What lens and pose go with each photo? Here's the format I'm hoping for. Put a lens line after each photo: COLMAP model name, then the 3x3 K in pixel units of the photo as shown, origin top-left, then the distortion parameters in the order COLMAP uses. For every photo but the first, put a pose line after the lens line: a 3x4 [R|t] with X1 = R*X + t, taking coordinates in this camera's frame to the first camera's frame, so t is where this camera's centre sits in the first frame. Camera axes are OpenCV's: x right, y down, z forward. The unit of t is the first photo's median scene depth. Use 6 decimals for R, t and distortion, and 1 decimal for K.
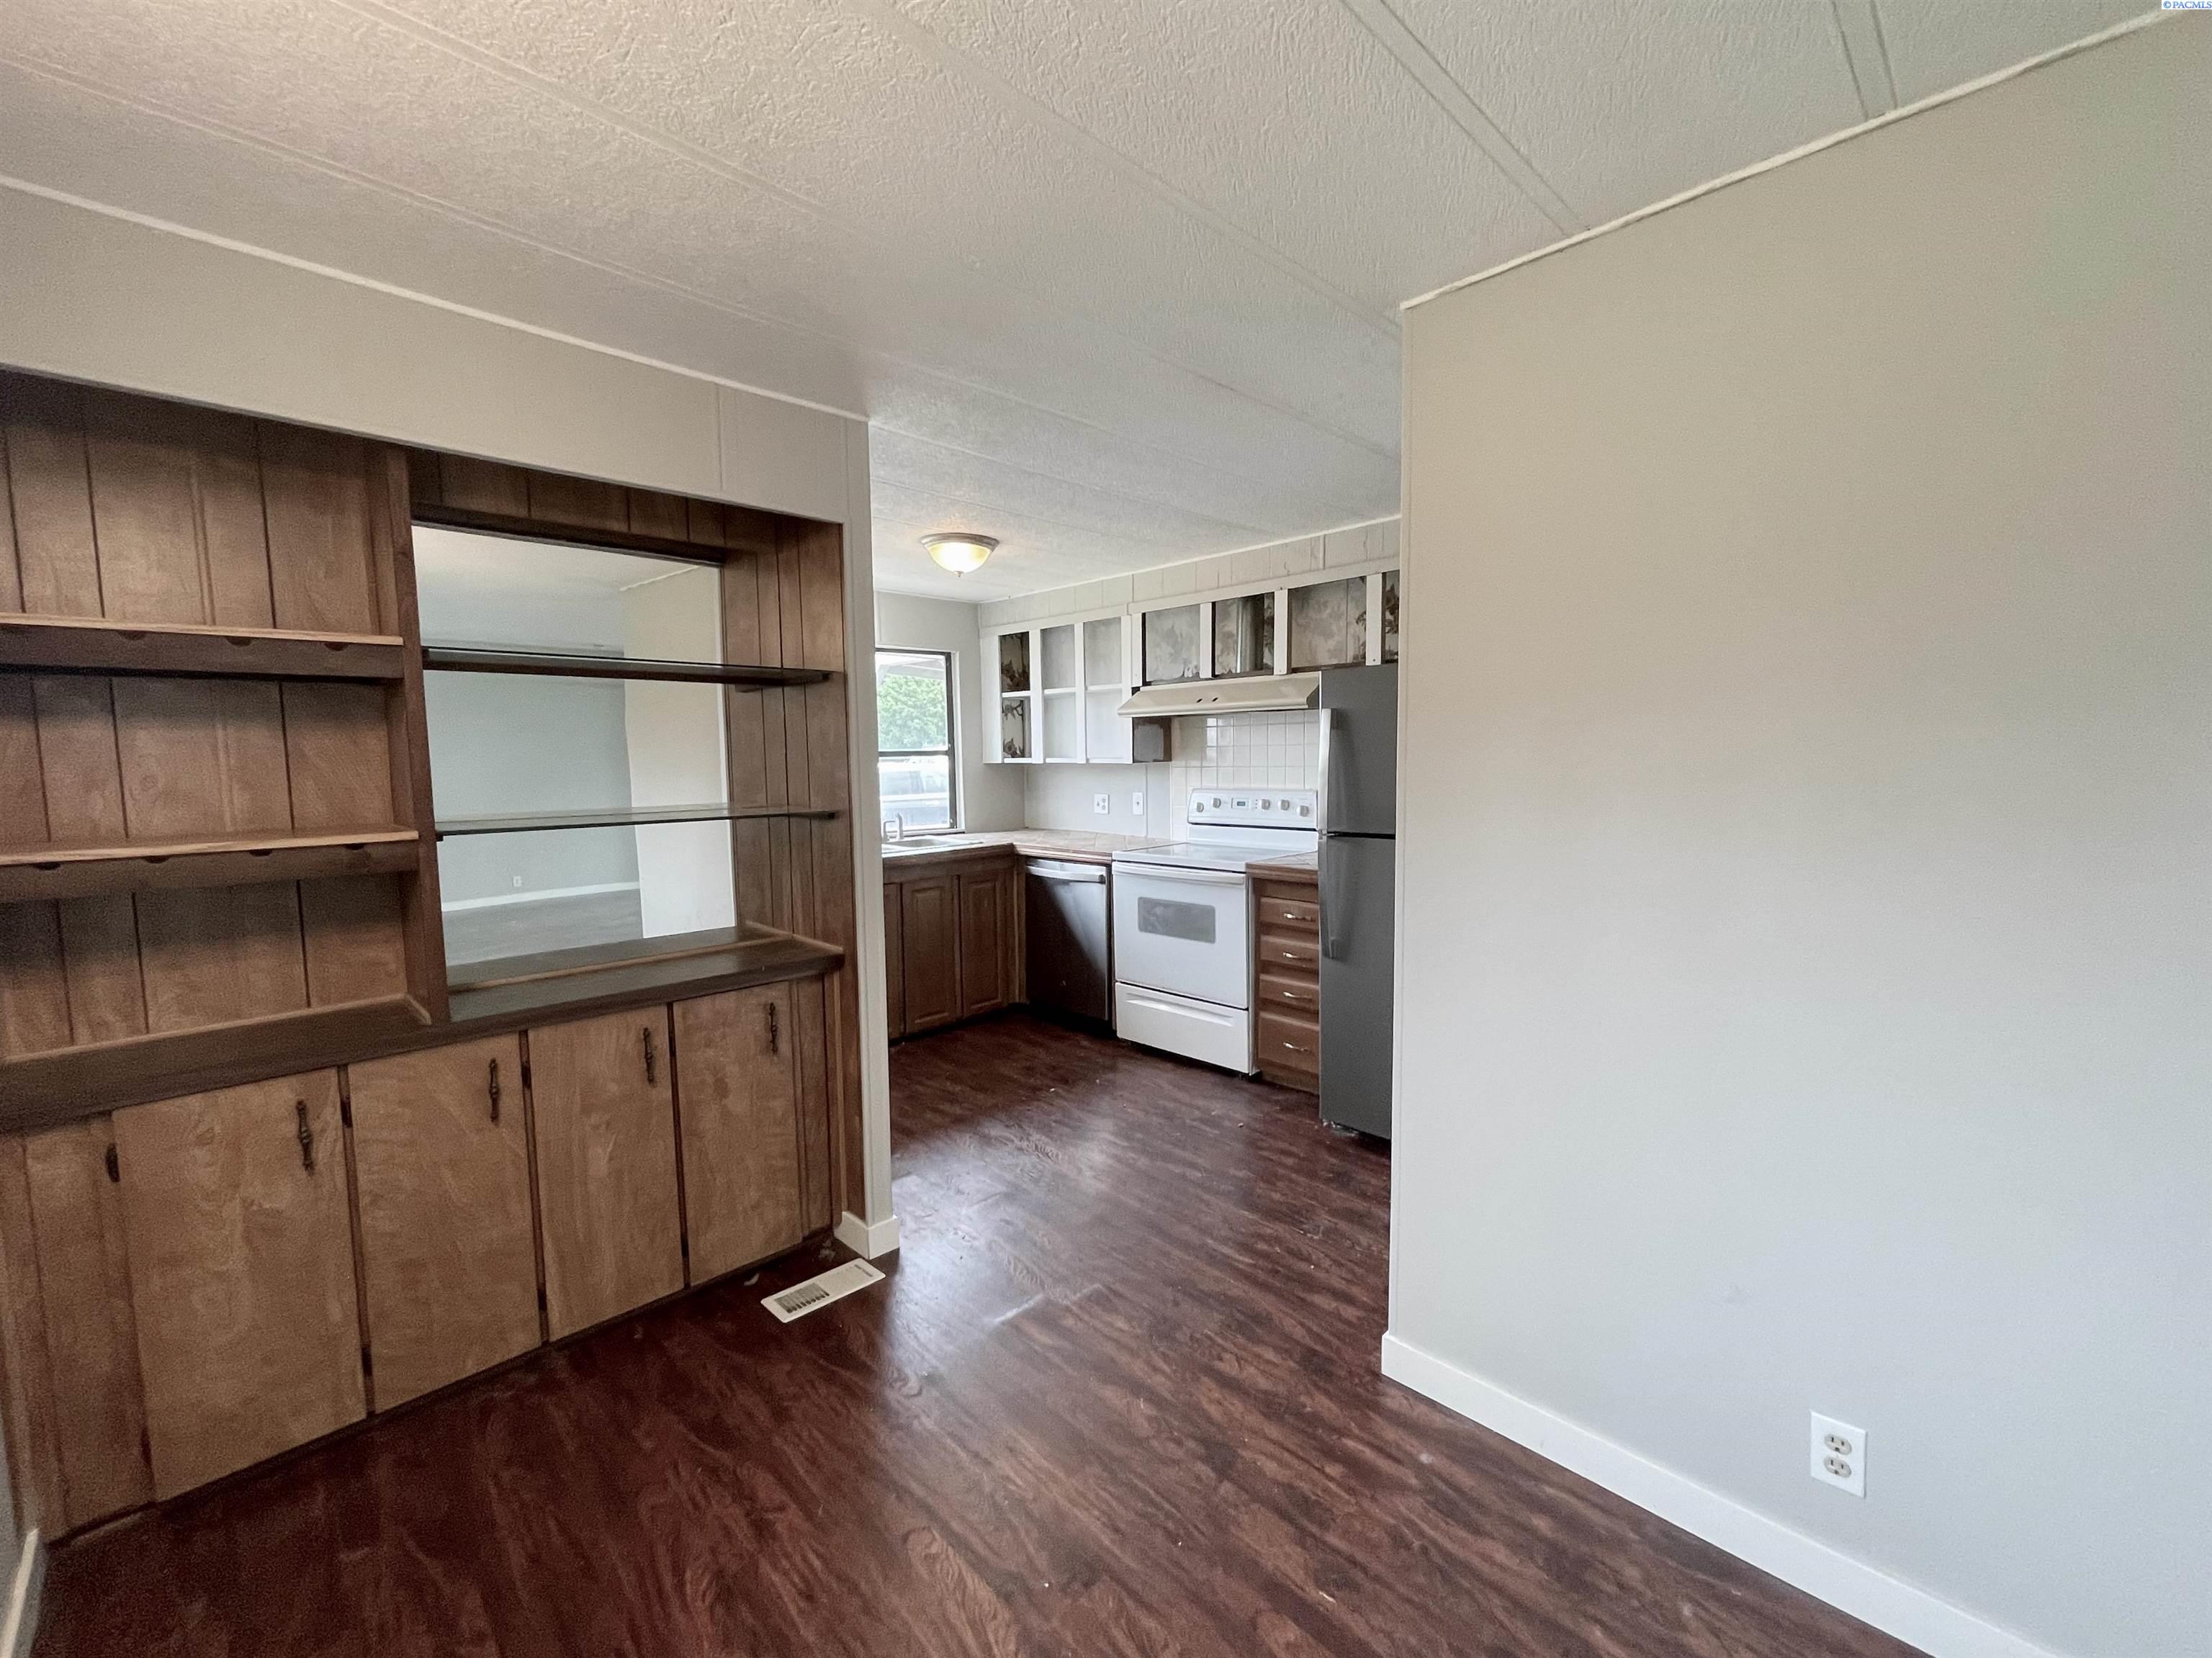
lens RADIAL K [[927.5, 0, 1106.0], [0, 927.5, 829.0], [0, 0, 1]] dist [0.007832, -0.000338]
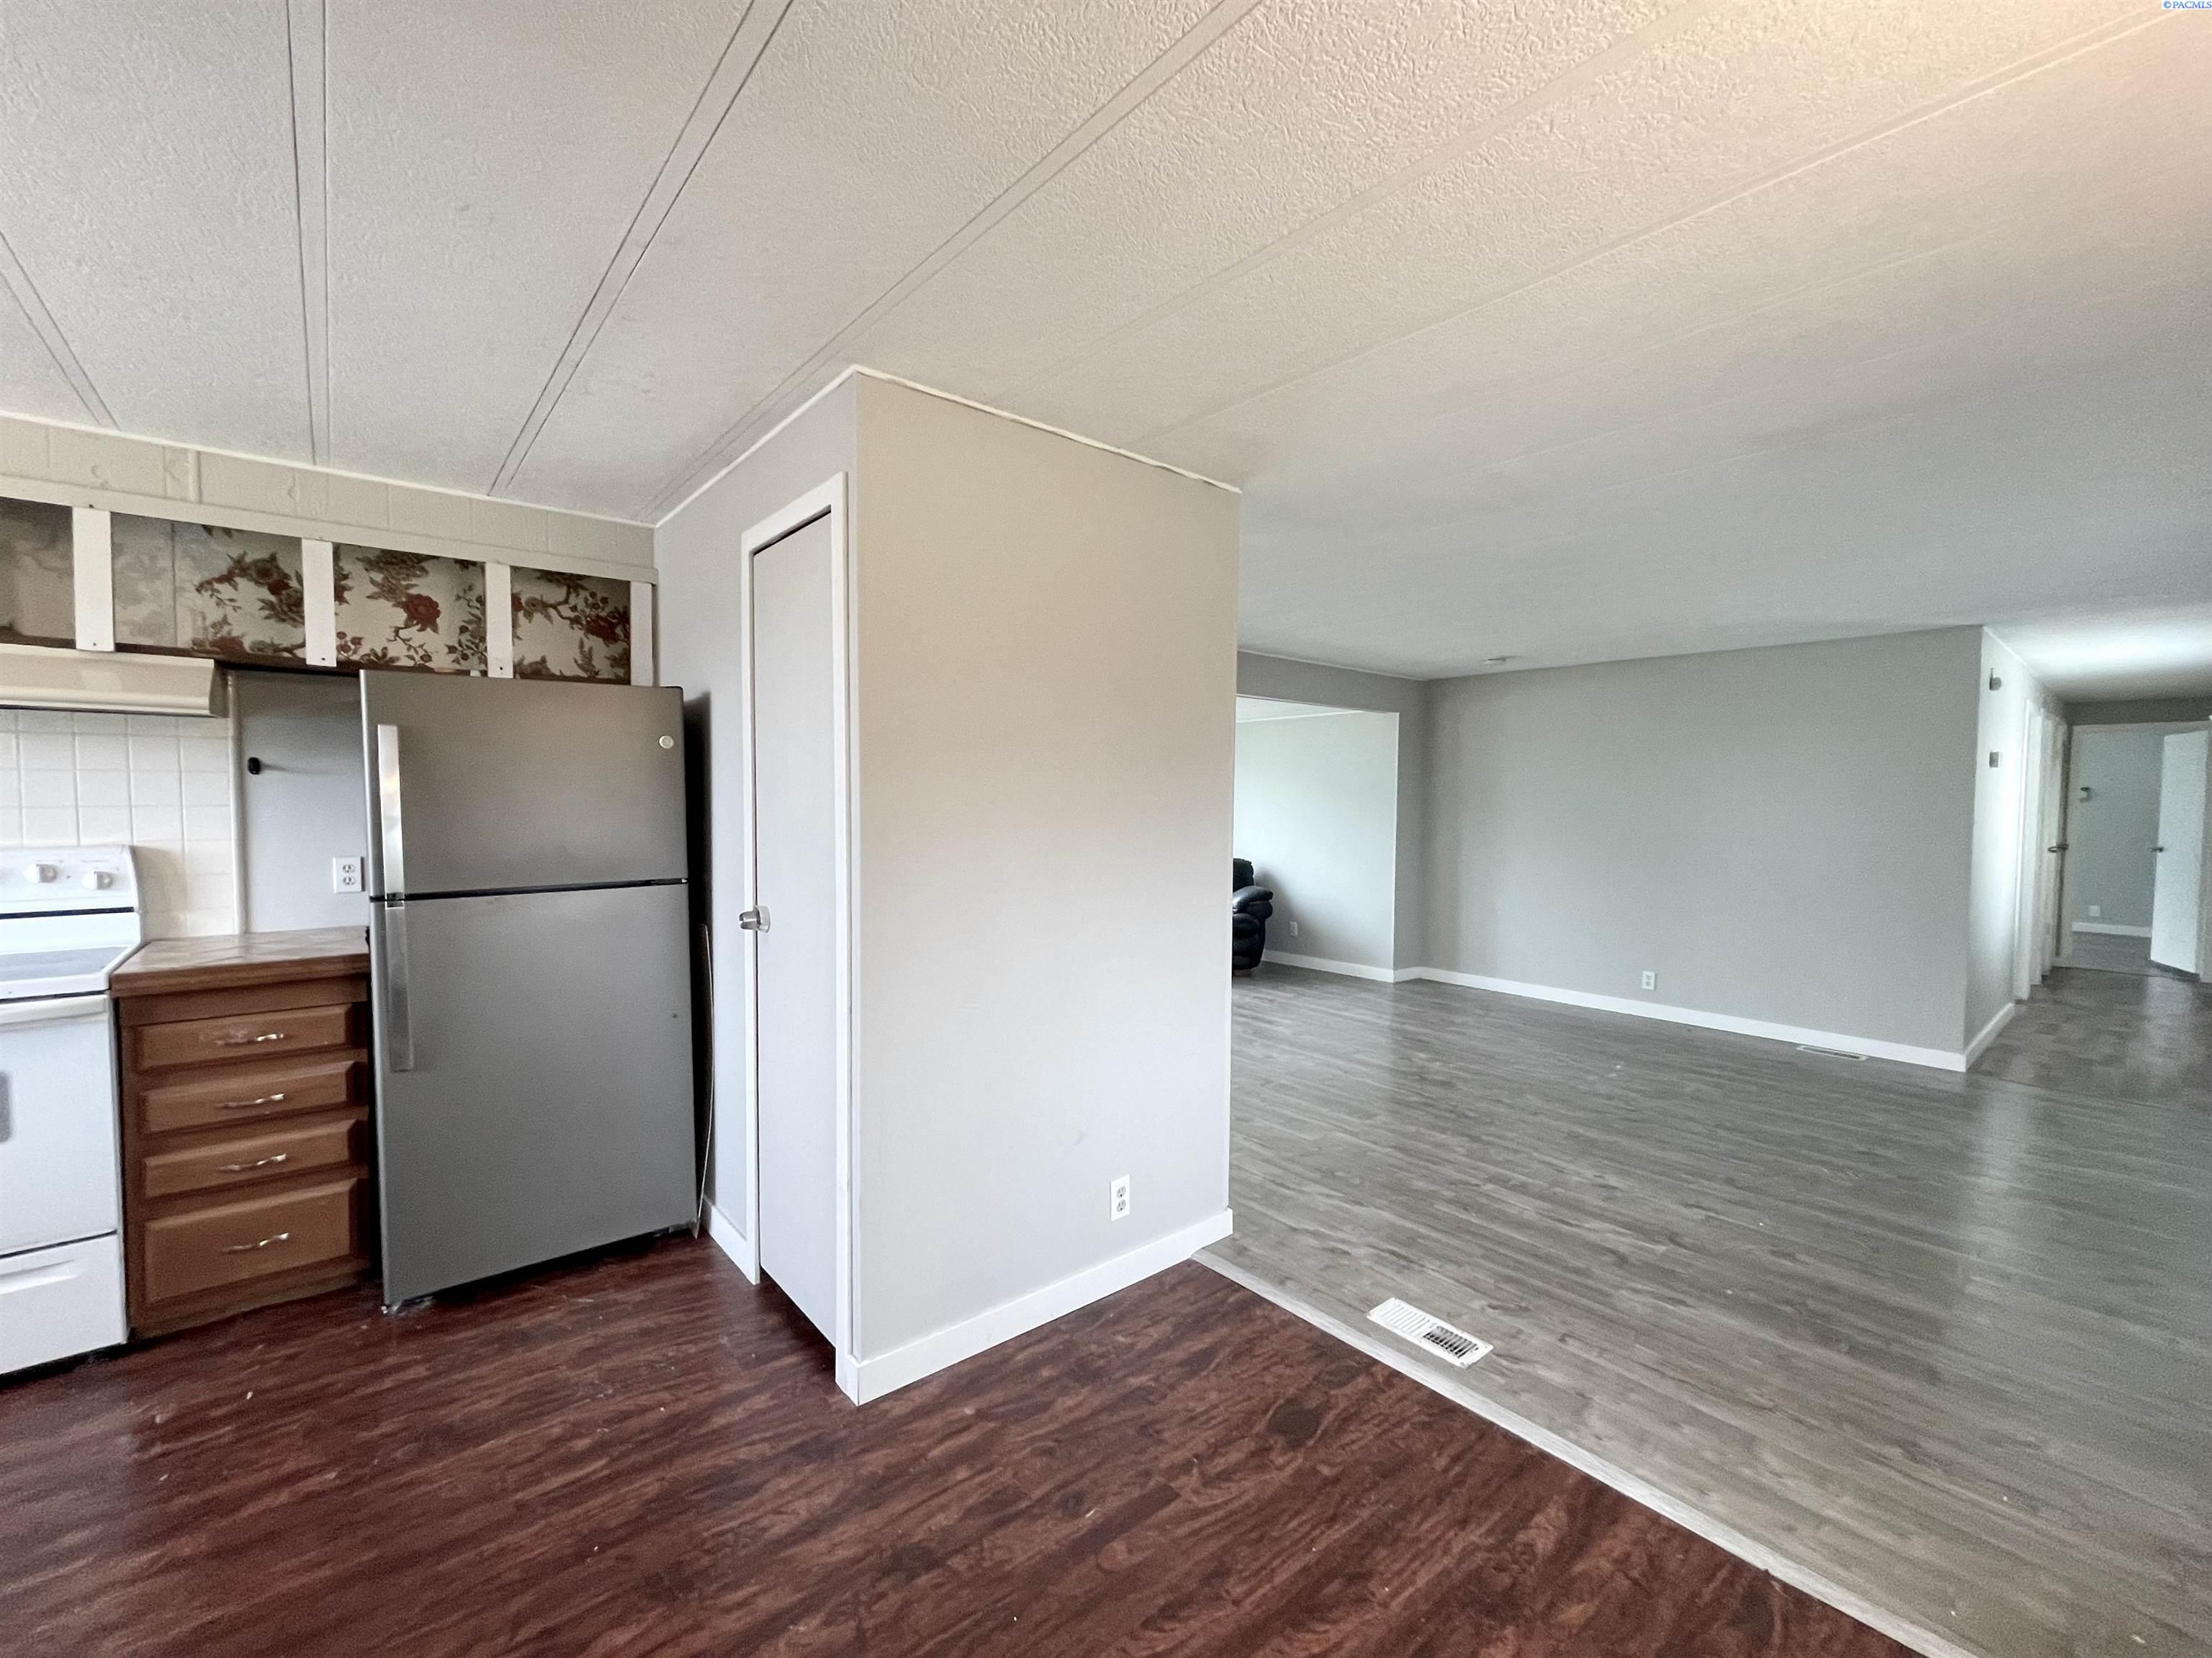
lens RADIAL K [[908.7, 0, 1106.0], [0, 908.7, 829.0], [0, 0, 1]] dist [-0.015996, 0.011995]
pose [[0.094017, -0.025874, 0.995234, -0.634665], [0.076313, 0.996908, 0.018708, -0.029337], [-0.992641, 0.074190, 0.095701, 0.605462]]
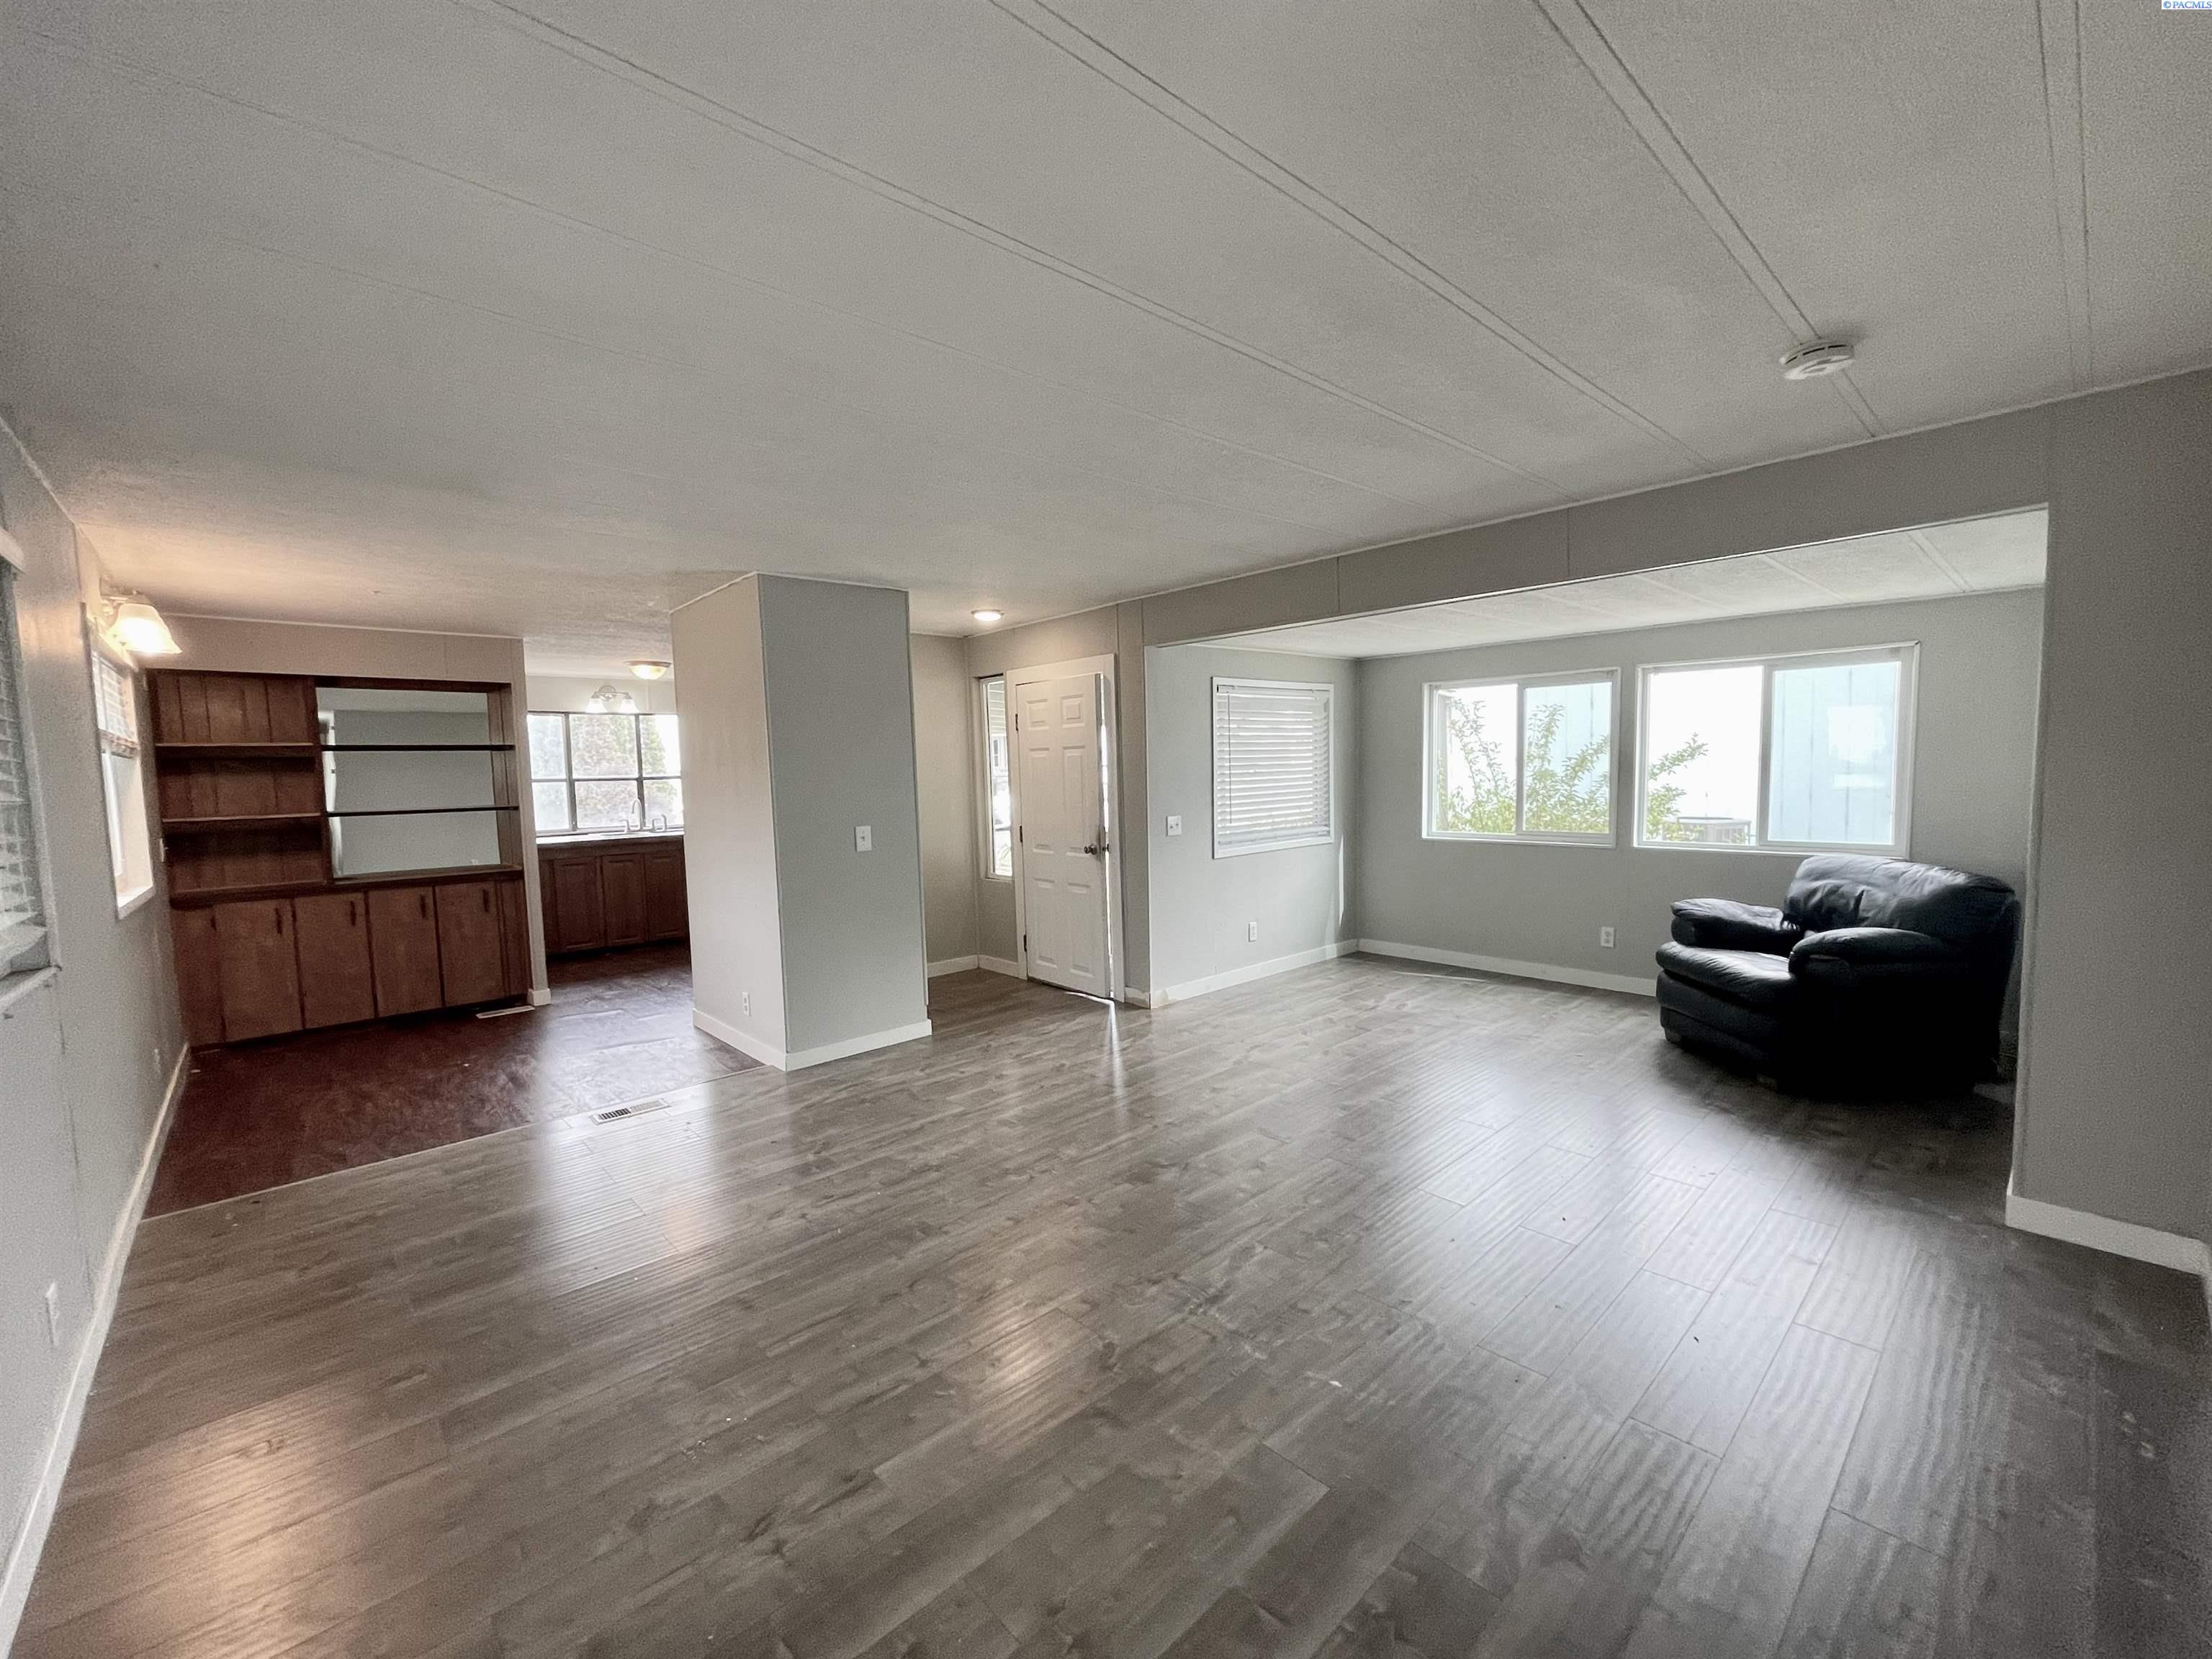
lens RADIAL K [[908.8, 0, 1106.0], [0, 908.8, 829.5], [0, 0, 1]] dist [-0.015996, 0.011995]
pose [[0.998936, -0.014080, -0.043919, 1.650488], [0.013219, 0.999716, -0.019835, 0.132740], [0.044186, 0.019234, 0.998838, -1.518344]]
